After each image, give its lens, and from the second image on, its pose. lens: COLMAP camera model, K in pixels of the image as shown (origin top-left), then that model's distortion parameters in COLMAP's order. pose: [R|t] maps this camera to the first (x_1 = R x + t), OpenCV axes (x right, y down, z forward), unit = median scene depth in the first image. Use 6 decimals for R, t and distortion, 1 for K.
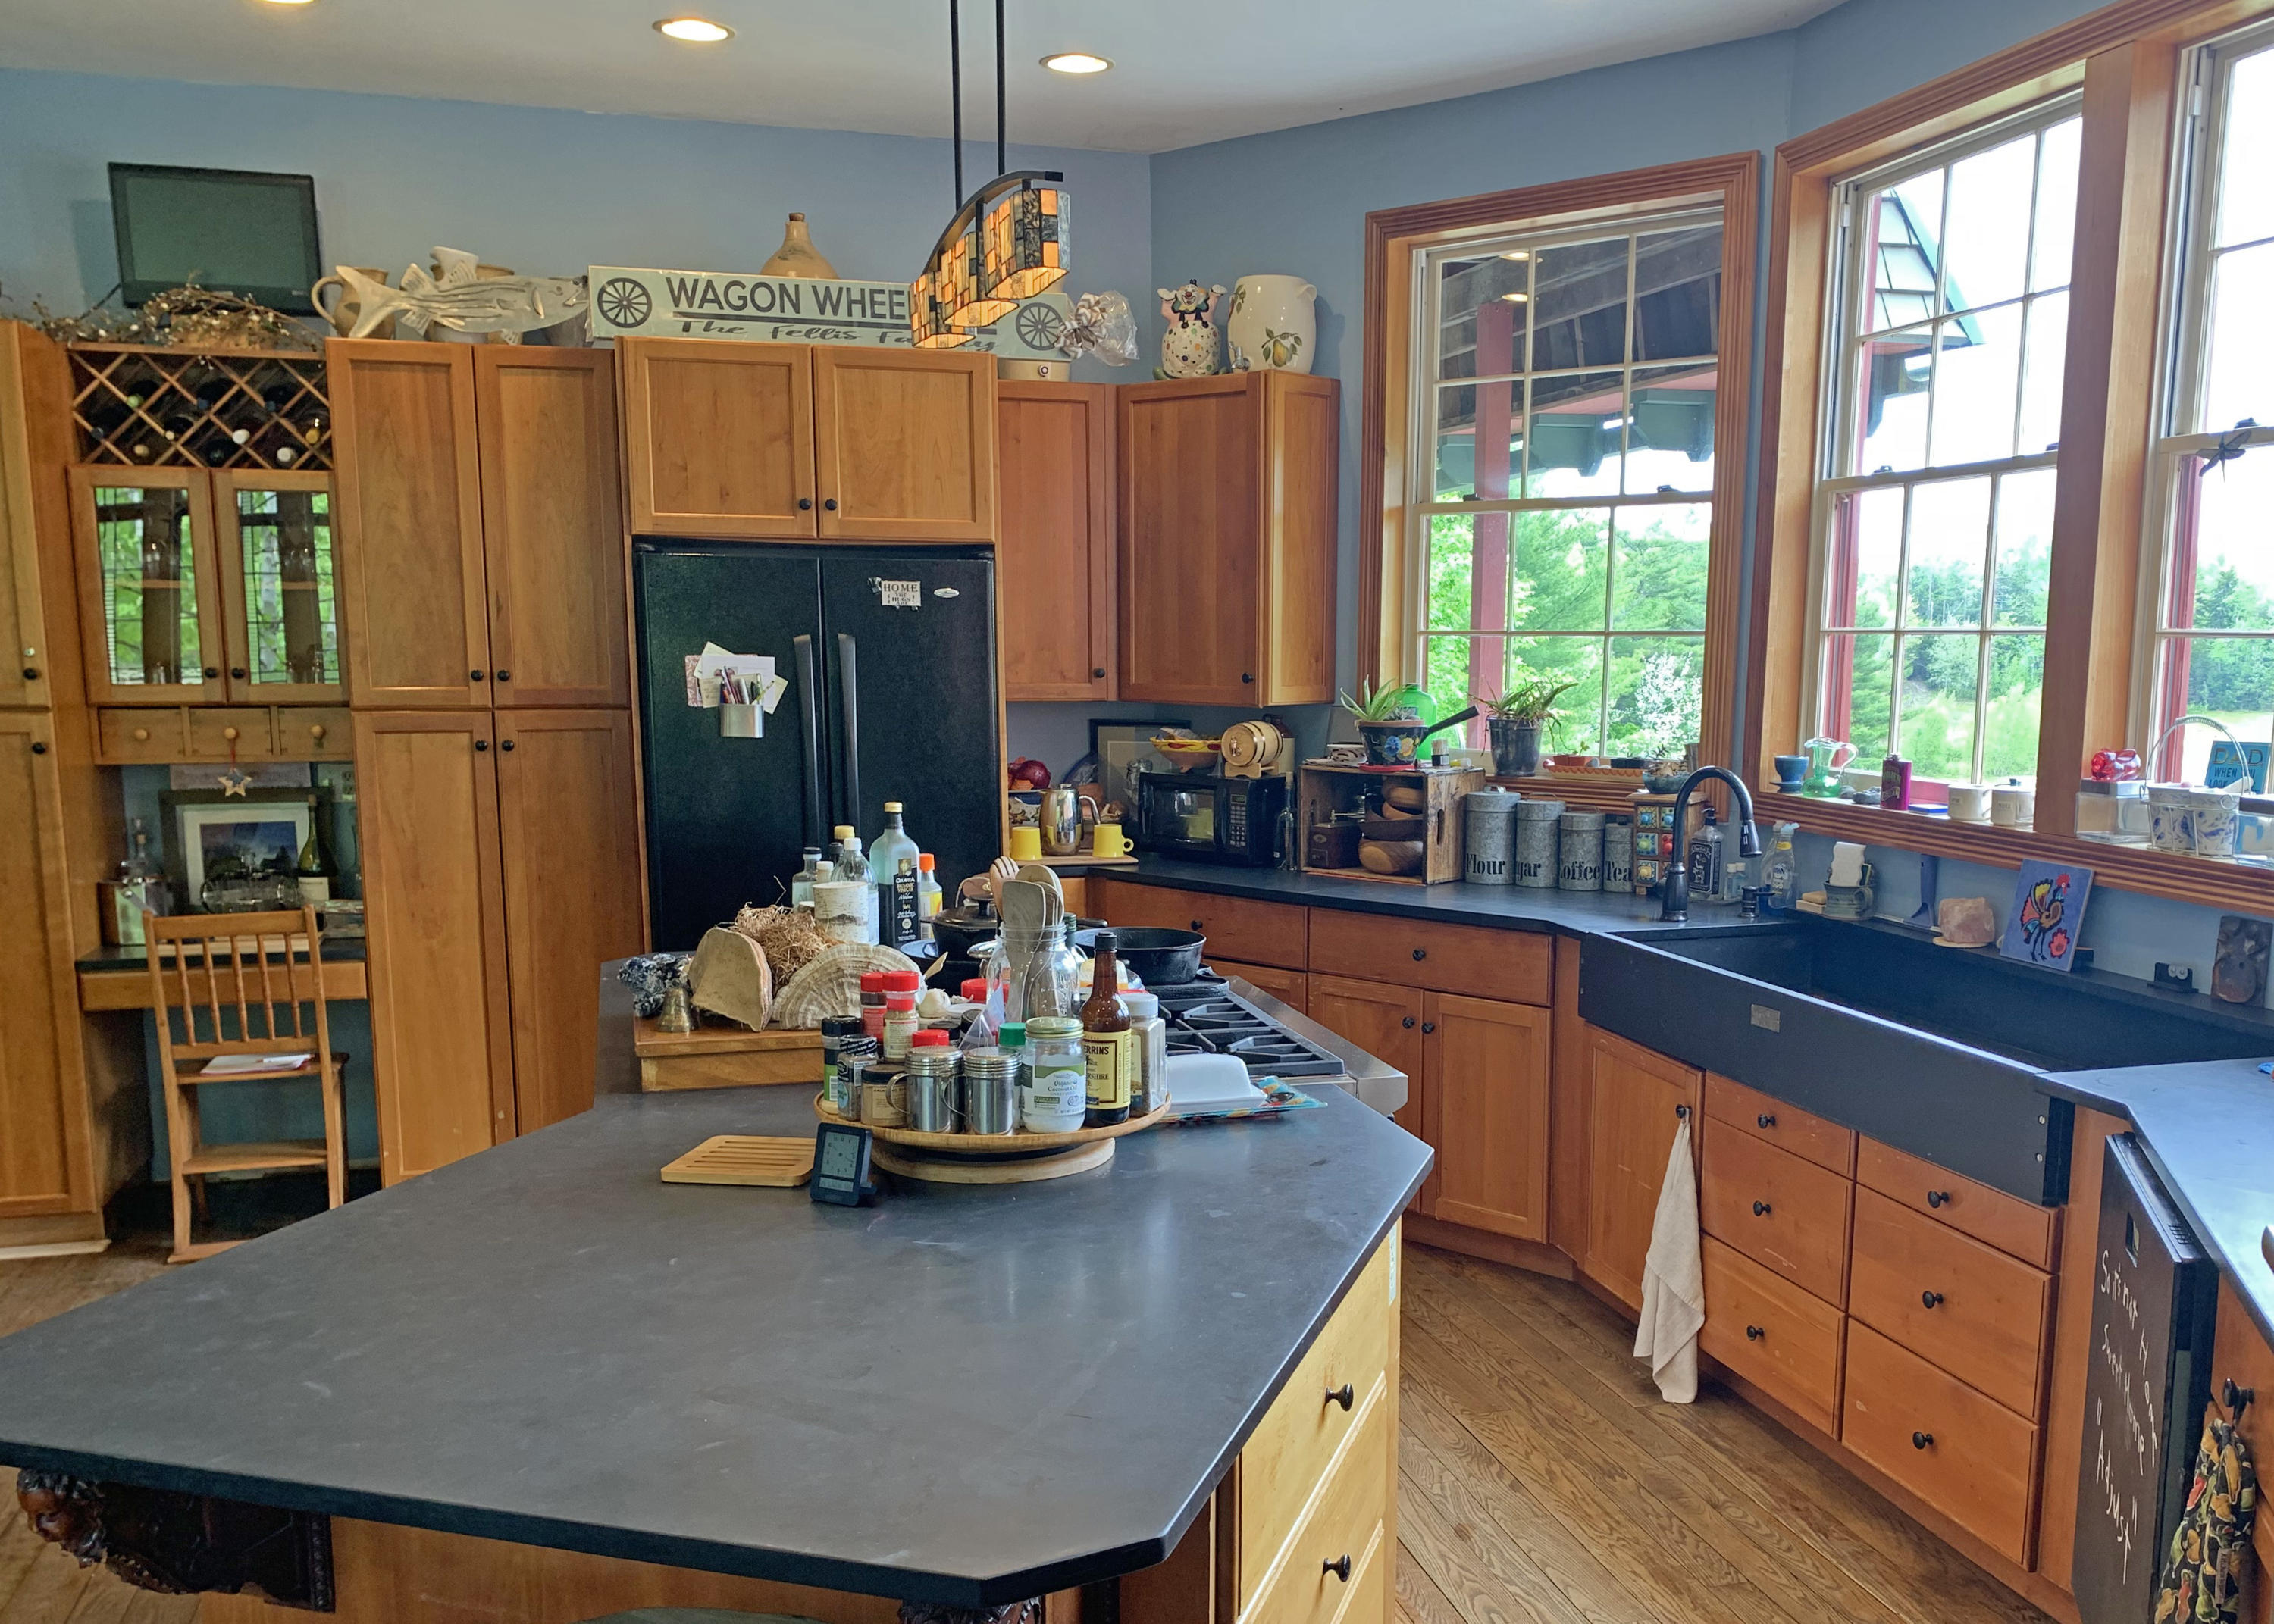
lens RADIAL K [[1938.5, 0, 1224.8], [0, 1938.5, 958.4], [0, 0, 1]] dist [0.141384, -0.399355]
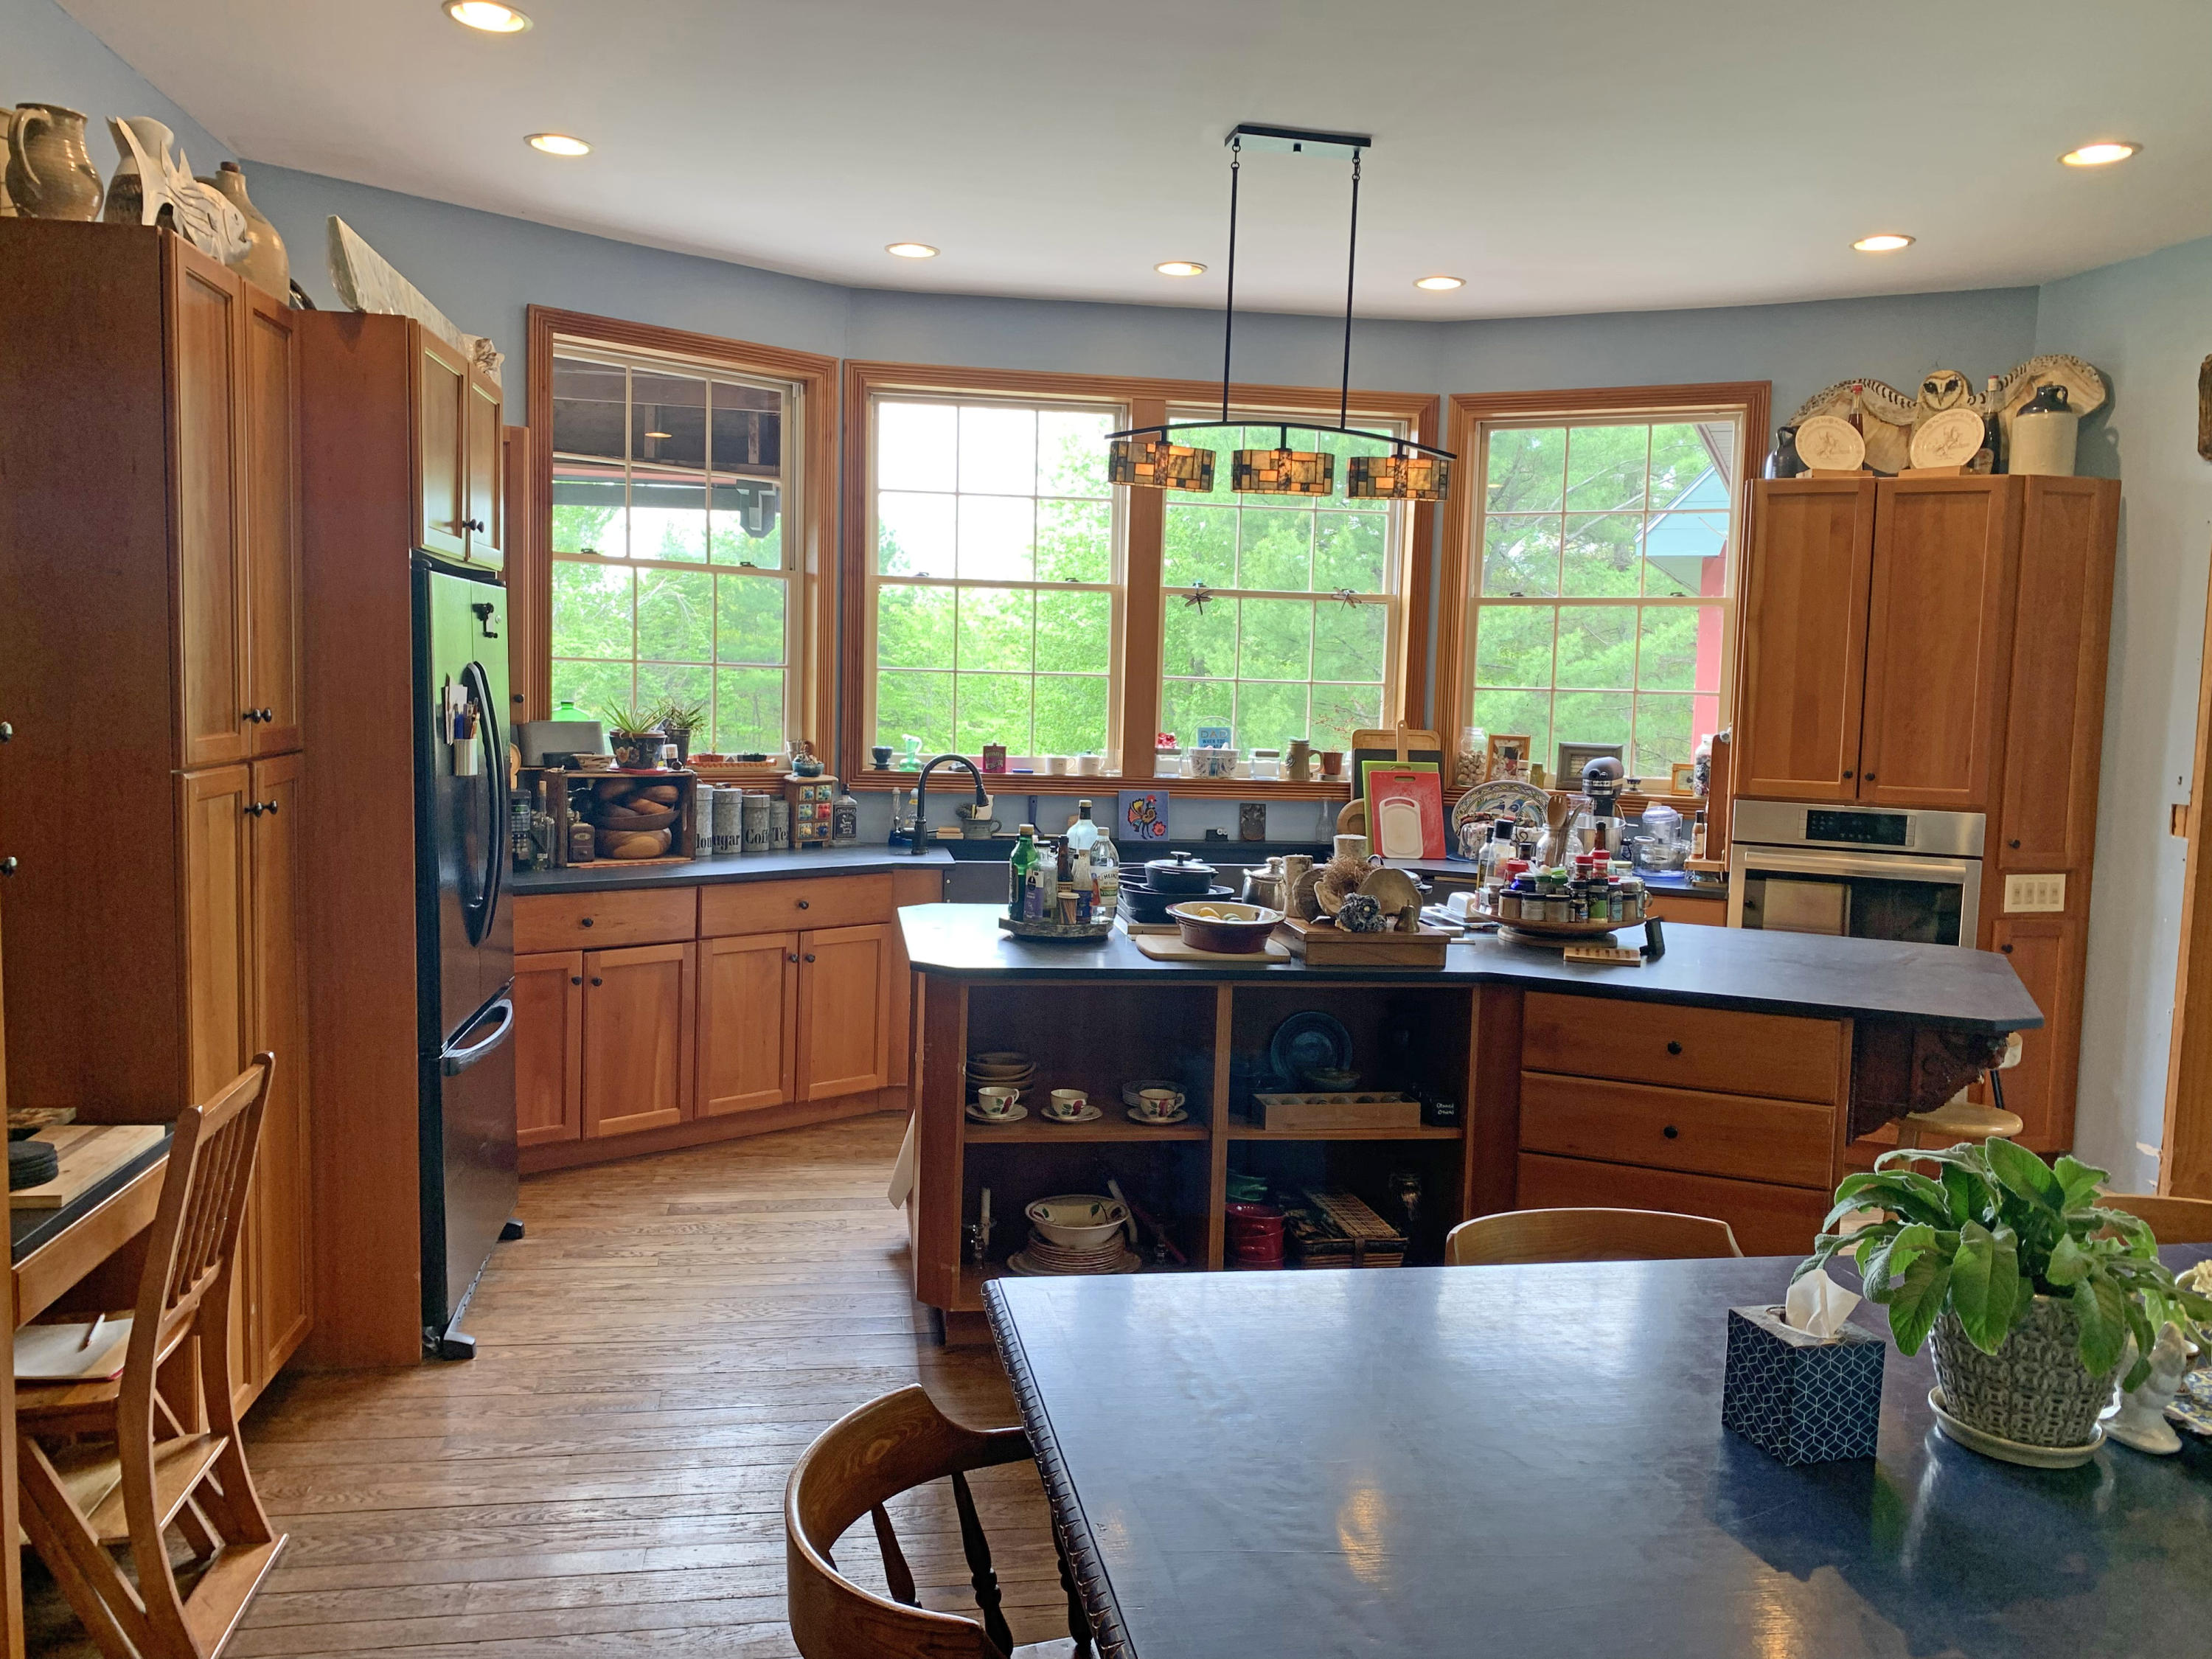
lens RADIAL K [[1695.6, 0, 1097.4], [0, 1695.6, 804.8], [0, 0, 1]] dist [0.037143, -0.036208]
pose [[0.131772, -0.075083, 0.988432, -0.979596], [0.134969, 0.989200, 0.057148, -0.104602], [-0.982049, 0.125877, 0.140483, 0.601598]]
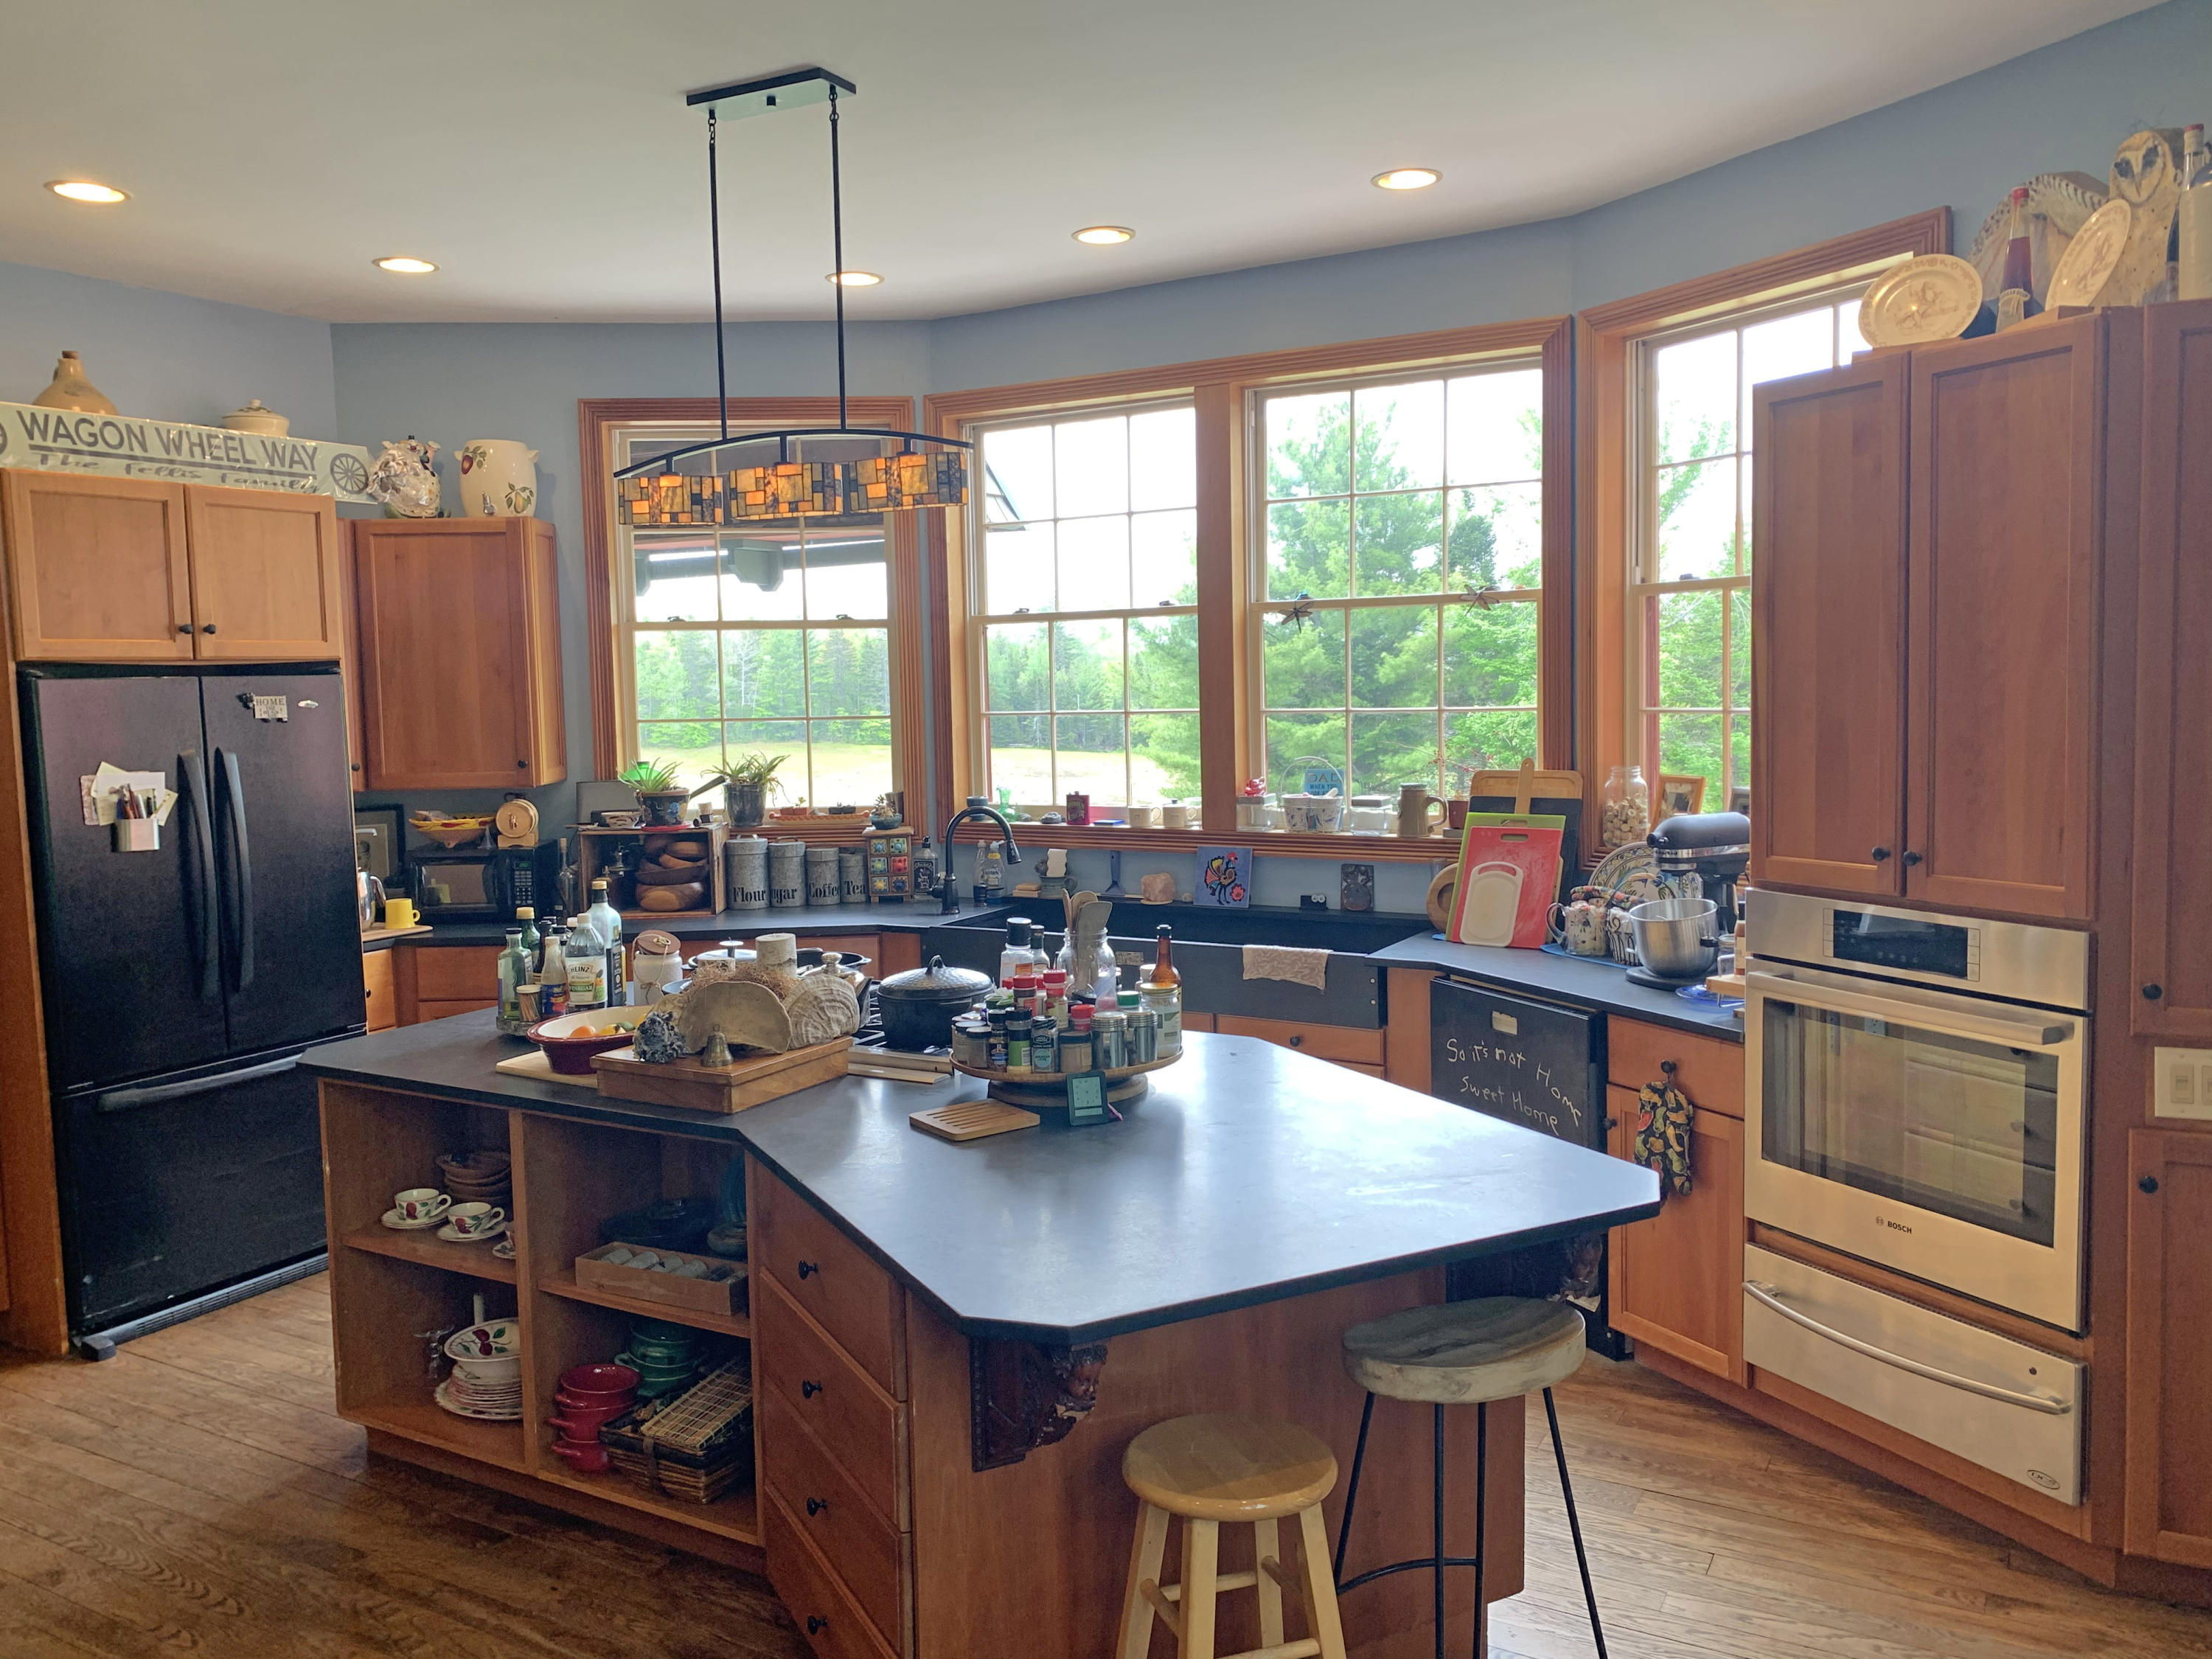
lens RADIAL K [[1695.6, 0, 1097.4], [0, 1695.6, 804.8], [0, 0, 1]] dist [0.037143, -0.036208]
pose [[0.723504, -0.074008, 0.686342, -0.496442], [0.139677, 0.989366, -0.040556, -0.029988], [-0.676042, 0.125209, 0.726148, 0.001584]]
